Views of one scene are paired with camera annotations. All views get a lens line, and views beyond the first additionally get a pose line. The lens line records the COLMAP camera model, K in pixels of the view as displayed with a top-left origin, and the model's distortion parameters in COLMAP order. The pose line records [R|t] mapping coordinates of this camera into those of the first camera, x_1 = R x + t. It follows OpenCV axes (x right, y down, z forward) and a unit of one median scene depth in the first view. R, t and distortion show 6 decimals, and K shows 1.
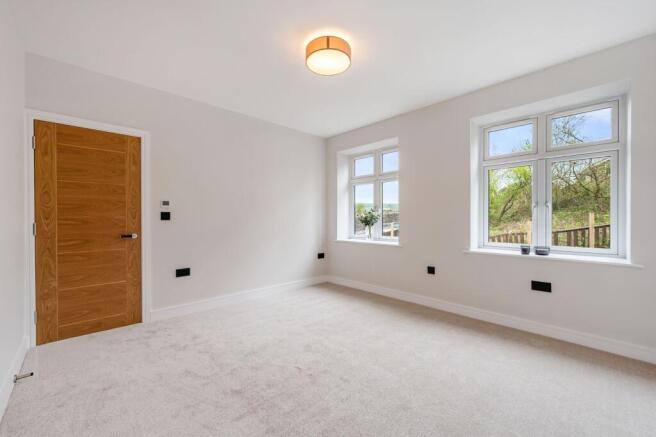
lens RADIAL K [[271.9, 0, 327.3], [0, 271.9, 222.2], [0, 0, 1]] dist [-0.000128, 0.000047]
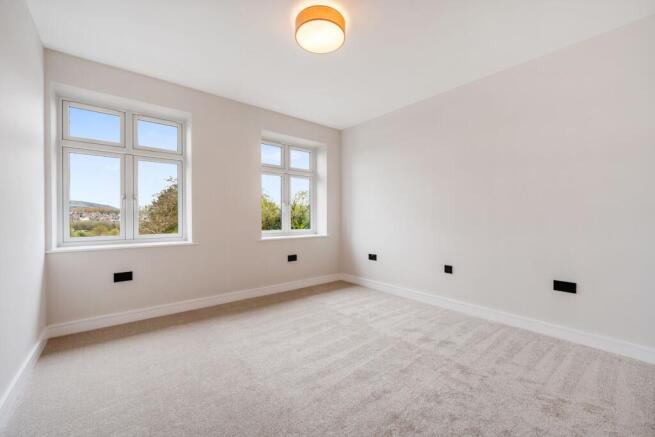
lens RADIAL K [[259.8, 0, 327.0], [0, 259.8, 215.7], [0, 0, 1]] dist [-0.000543, -0.000109]
pose [[0.109332, -0.008774, 0.993967, -0.410765], [-0.000104, 0.999961, 0.008839, -0.007090], [-0.994005, -0.001069, 0.109327, 0.424091]]
